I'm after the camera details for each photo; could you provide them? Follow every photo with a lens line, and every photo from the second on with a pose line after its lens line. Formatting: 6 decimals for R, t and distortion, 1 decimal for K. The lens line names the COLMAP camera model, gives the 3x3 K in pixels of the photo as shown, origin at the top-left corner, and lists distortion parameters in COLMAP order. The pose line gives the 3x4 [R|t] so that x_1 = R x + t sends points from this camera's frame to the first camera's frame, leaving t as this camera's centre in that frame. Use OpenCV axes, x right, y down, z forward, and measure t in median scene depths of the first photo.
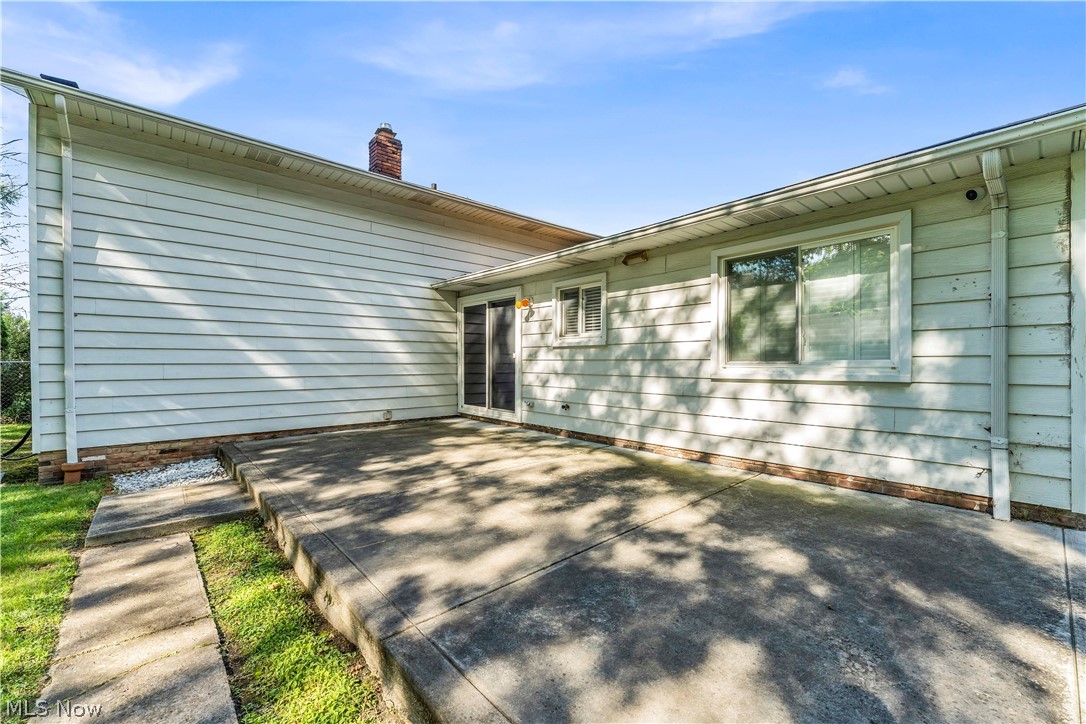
lens RADIAL K [[447.8, 0, 543.0], [0, 447.8, 362.0], [0, 0, 1]] dist [-0.001202, -0.000184]
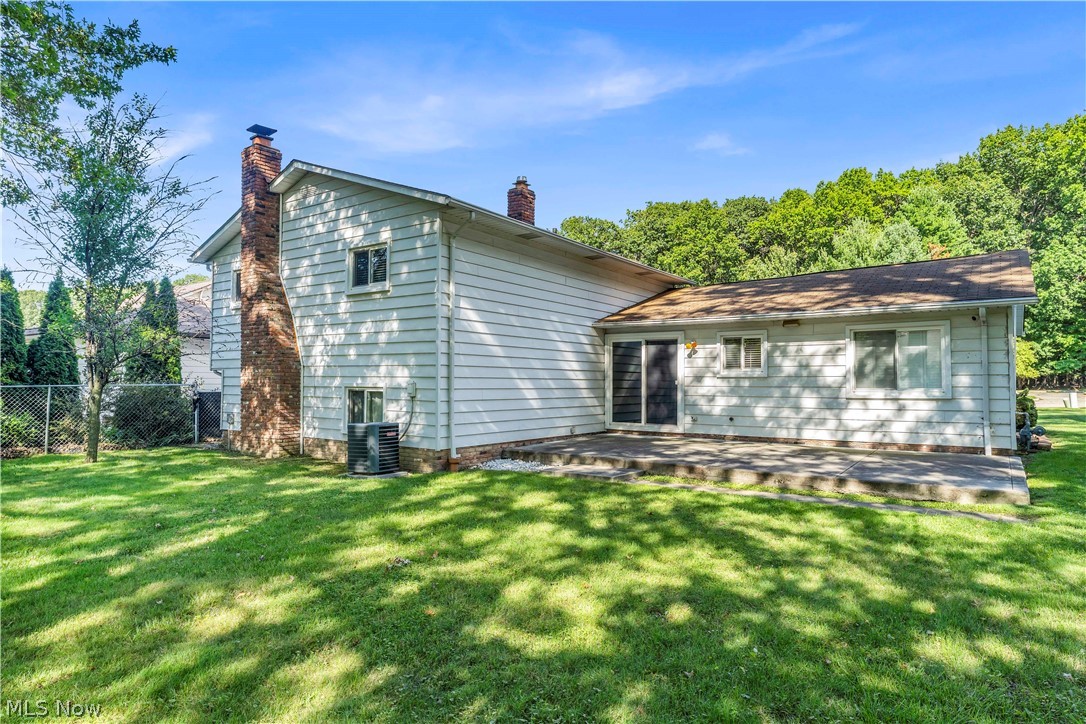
lens RADIAL K [[653.8, 0, 542.9], [0, 653.8, 353.7], [0, 0, 1]] dist [0.003180, 0.002144]
pose [[0.972081, 0.014117, 0.234221, -1.053224], [-0.003107, 0.998875, -0.047311, -0.007938], [-0.234625, 0.045262, 0.971032, -0.927647]]
